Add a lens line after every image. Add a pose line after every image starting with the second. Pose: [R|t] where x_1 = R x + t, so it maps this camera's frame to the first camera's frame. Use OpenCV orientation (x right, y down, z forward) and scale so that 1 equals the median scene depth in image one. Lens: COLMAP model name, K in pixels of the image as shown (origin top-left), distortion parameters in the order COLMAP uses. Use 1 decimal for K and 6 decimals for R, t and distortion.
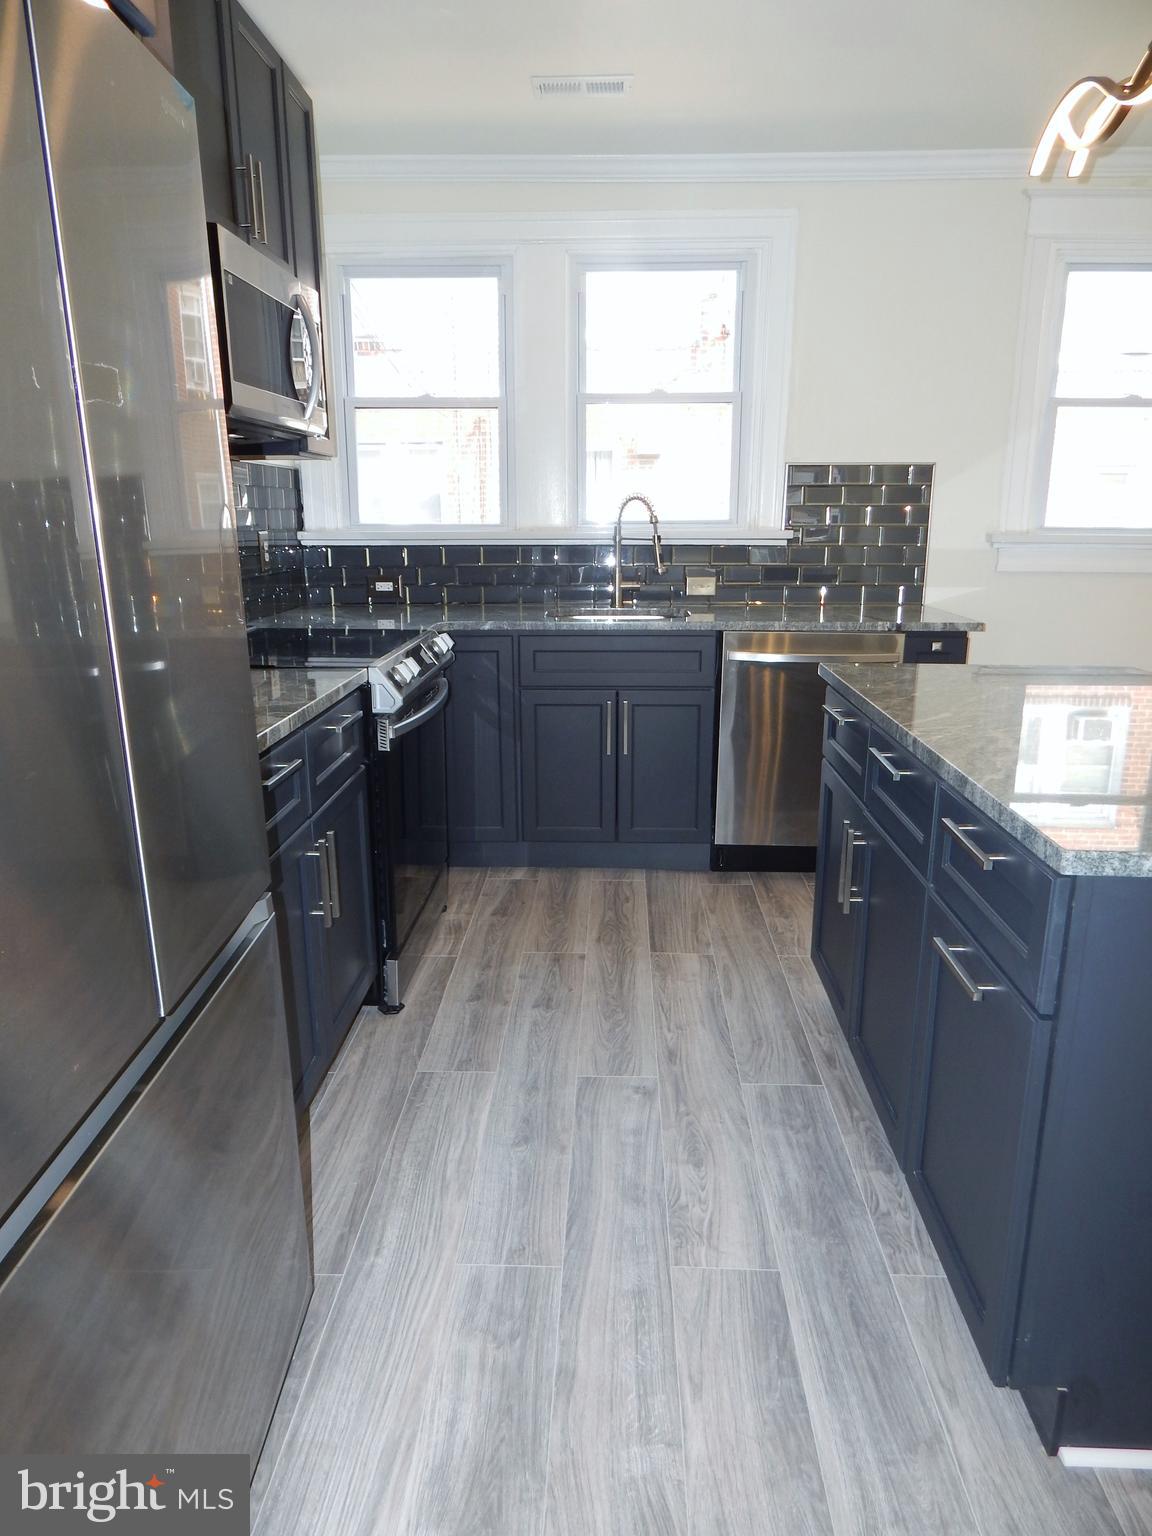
lens RADIAL K [[1044.6, 0, 576.0], [0, 1044.6, 768.0], [0, 0, 1]] dist [0.001856, -0.000898]
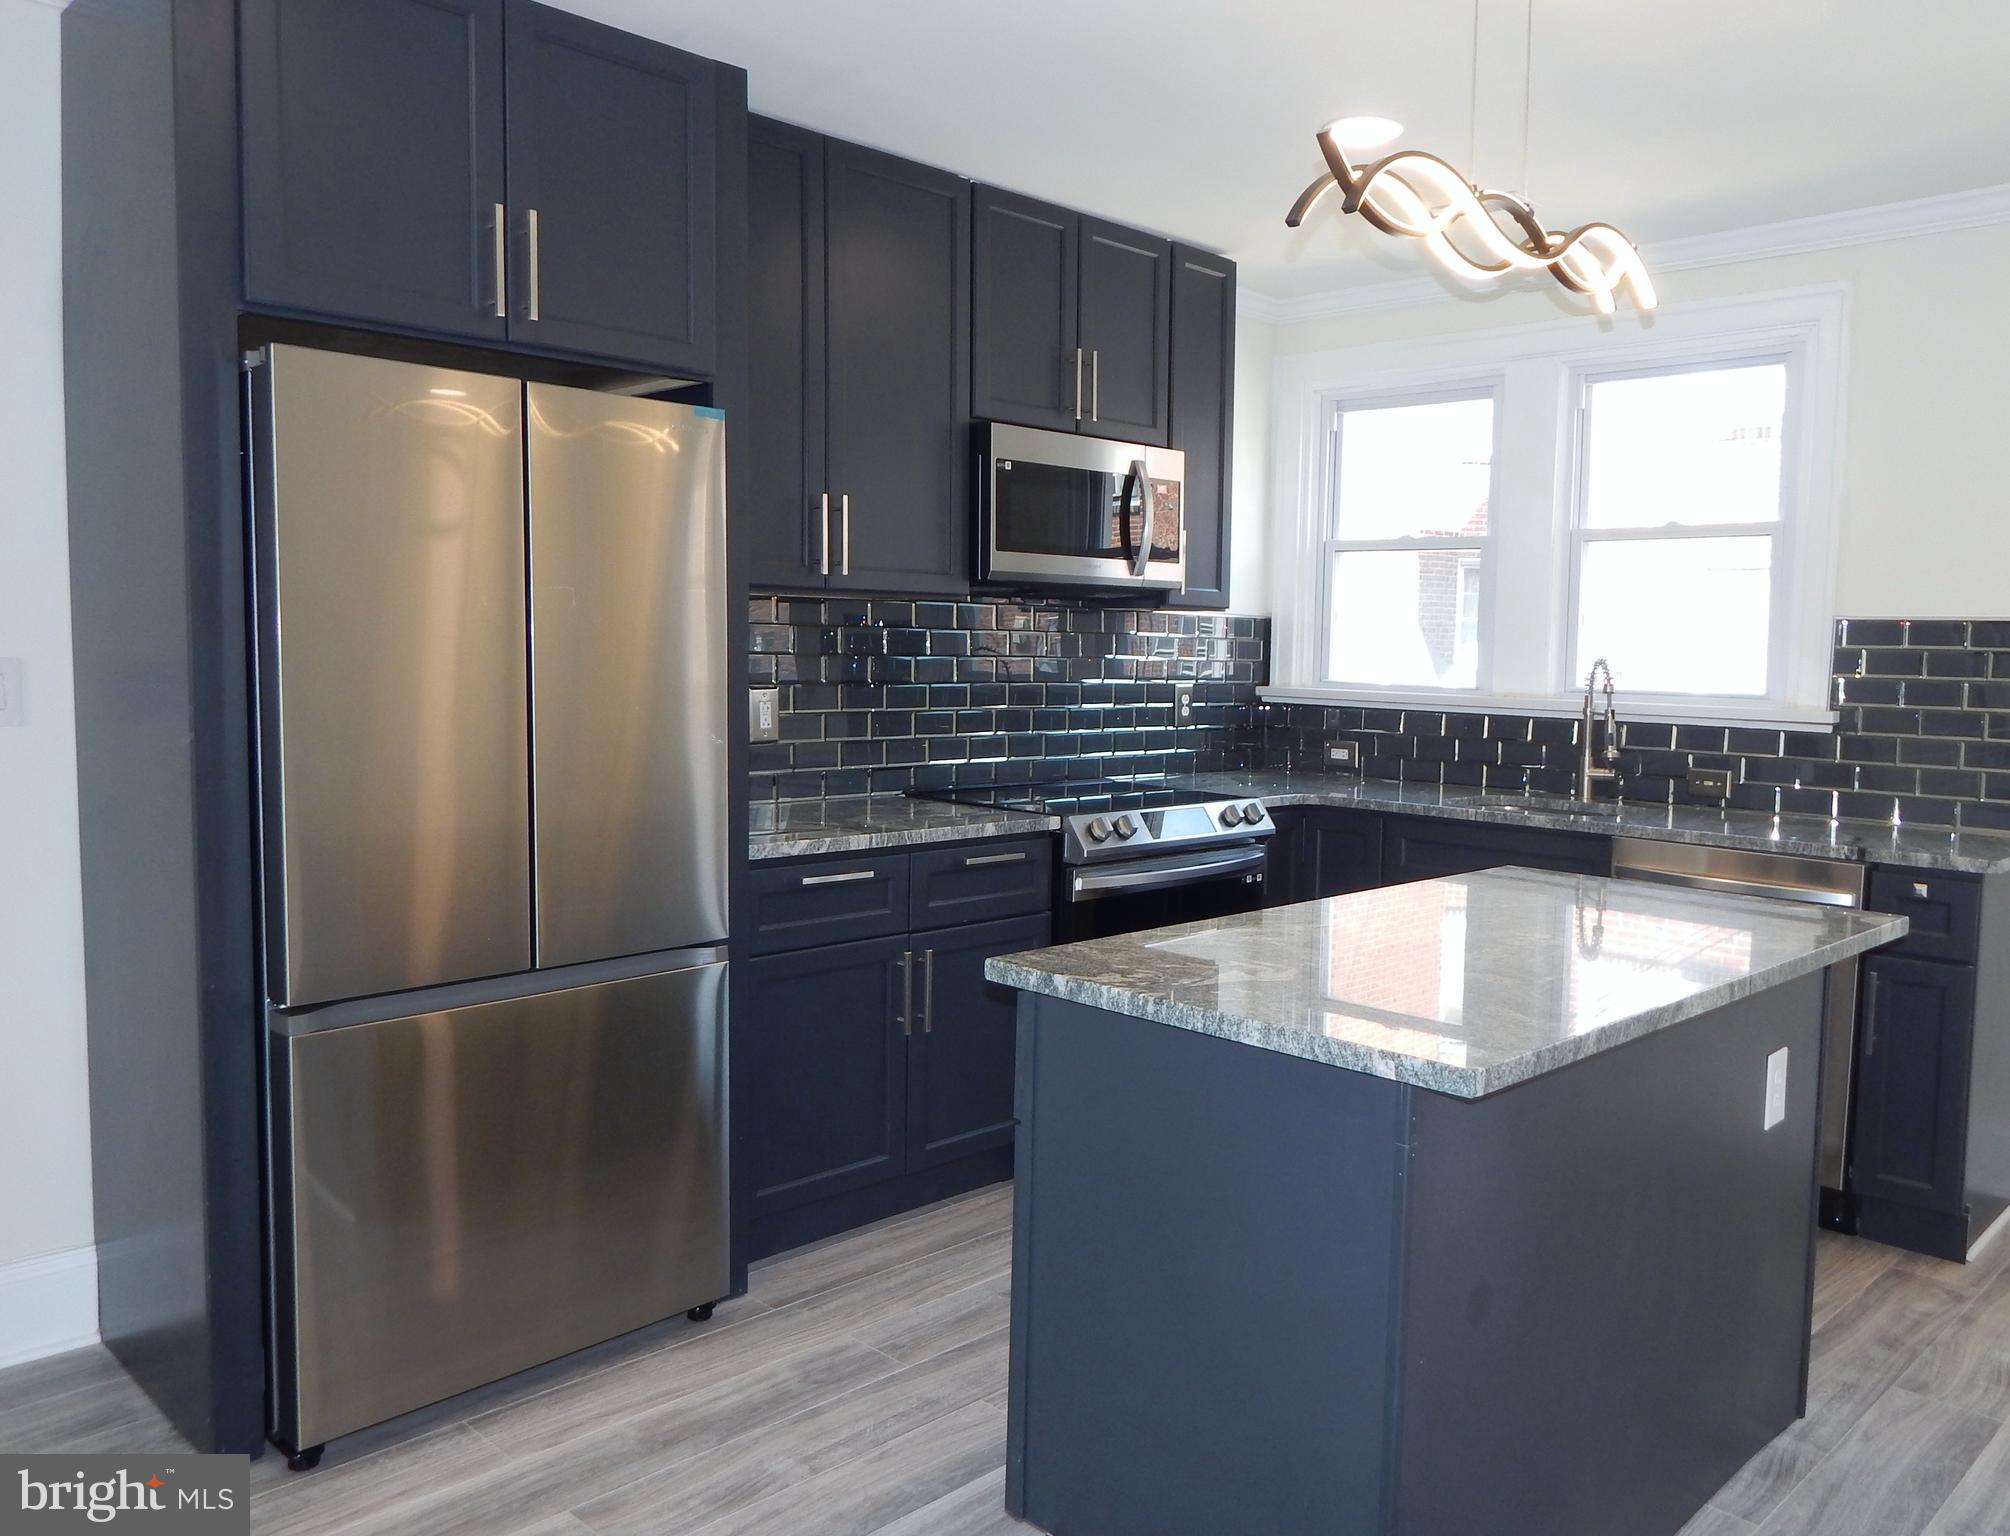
lens RADIAL K [[1548.0, 0, 1005.0], [0, 1548.0, 768.0], [0, 0, 1]] dist [-0.012223, -0.003228]
pose [[0.733760, 0.075362, -0.675216, 0.503097], [-0.188822, 0.977296, -0.096115, 0.008739], [0.652643, 0.198021, 0.731331, -0.092438]]
